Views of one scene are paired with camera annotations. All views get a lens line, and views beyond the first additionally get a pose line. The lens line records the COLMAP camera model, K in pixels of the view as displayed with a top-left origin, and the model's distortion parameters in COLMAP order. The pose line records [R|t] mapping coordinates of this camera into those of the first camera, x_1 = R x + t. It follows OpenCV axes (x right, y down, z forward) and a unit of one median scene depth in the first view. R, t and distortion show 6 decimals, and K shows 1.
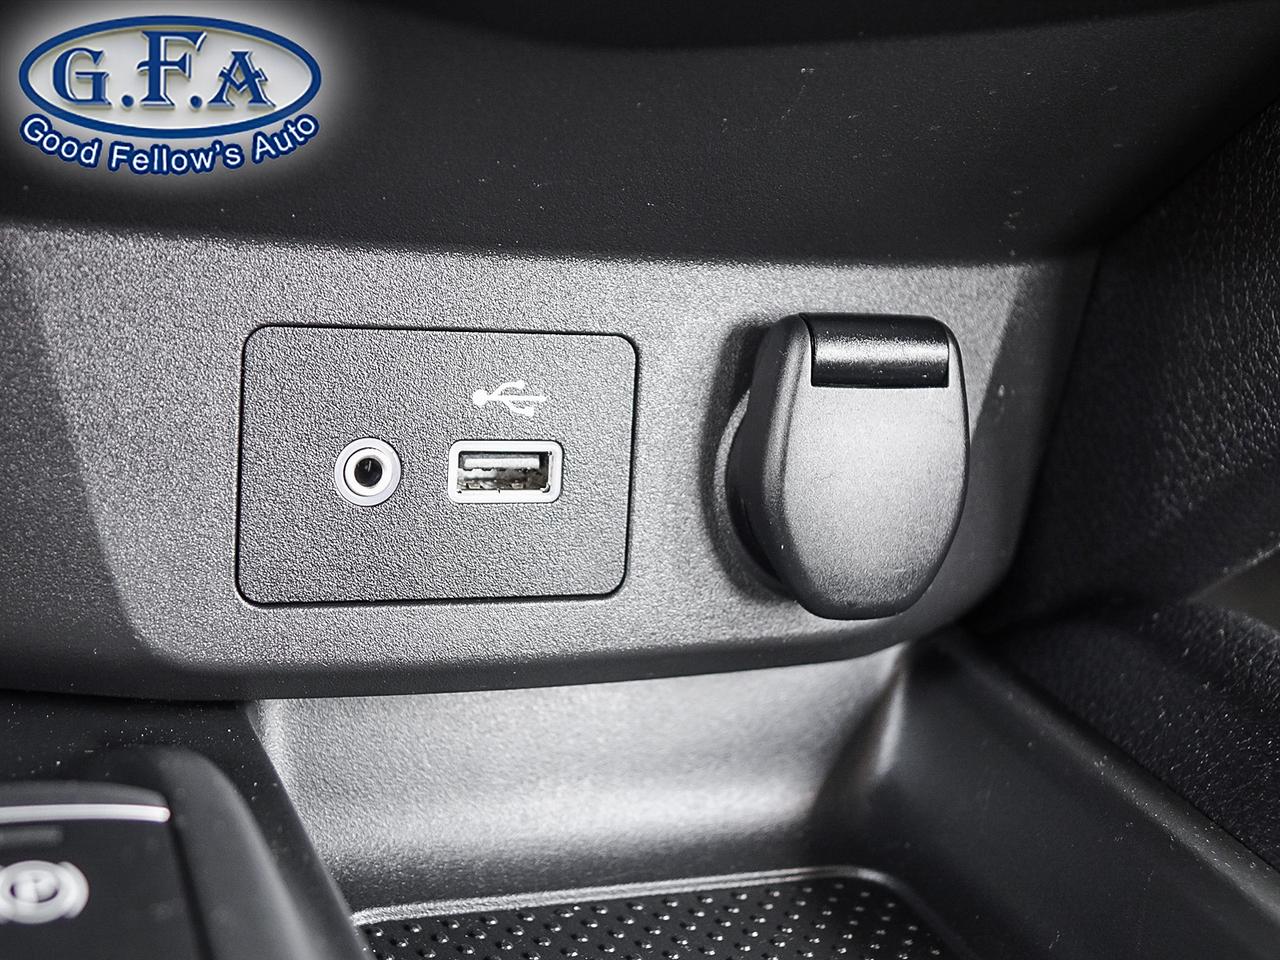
lens RADIAL K [[1737.5, 0, 640.0], [0, 1737.5, 480.0], [0, 0, 1]] dist [-0.182692, -0.010554]
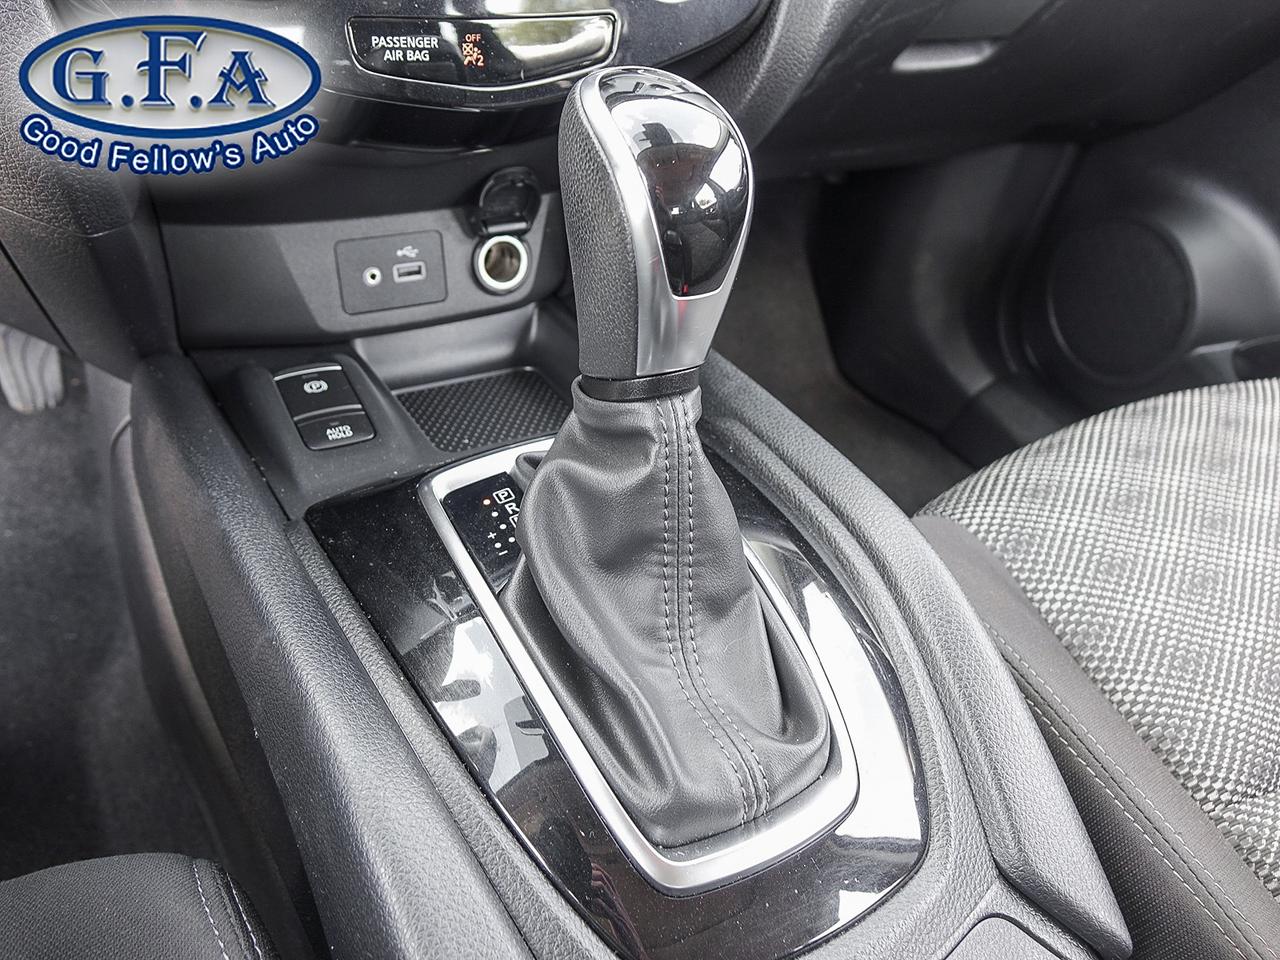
lens RADIAL K [[929.3, 0, 640.0], [0, 929.3, 480.0], [0, 0, 1]] dist [0.006619, -0.004337]
pose [[0.989301, -0.118828, 0.084634, 0.192227], [0.087118, 0.946535, 0.310616, -0.160028], [-0.117019, -0.299920, 0.946760, -1.108826]]
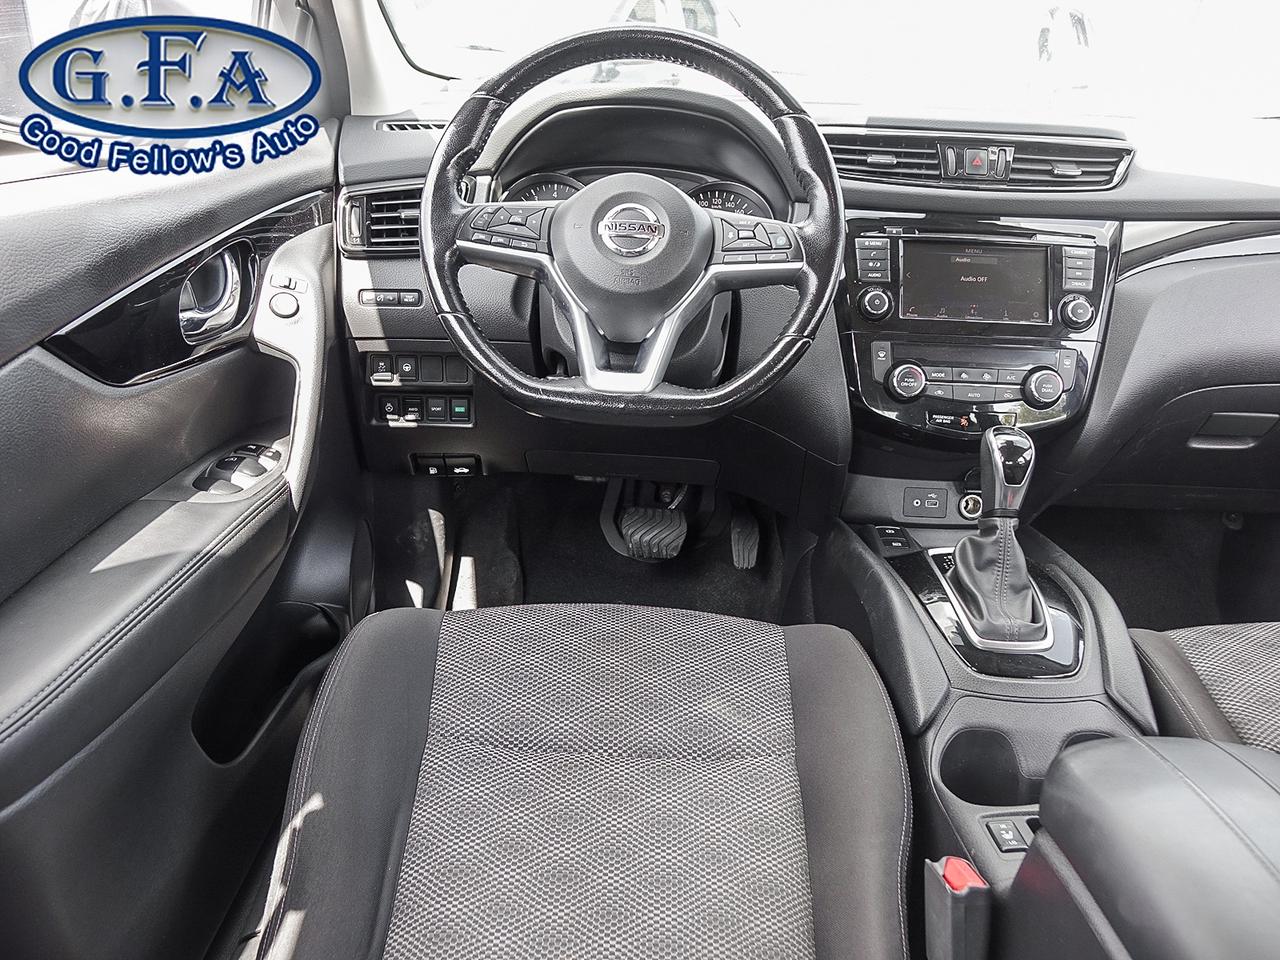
lens RADIAL K [[925.1, 0, 640.0], [0, 925.1, 480.0], [0, 0, 1]] dist [-0.004734, -0.005847]
pose [[0.909261, 0.009581, -0.416116, 0.625192], [-0.049065, 0.995232, -0.084298, 0.446912], [0.413324, 0.097065, 0.905396, -4.679746]]
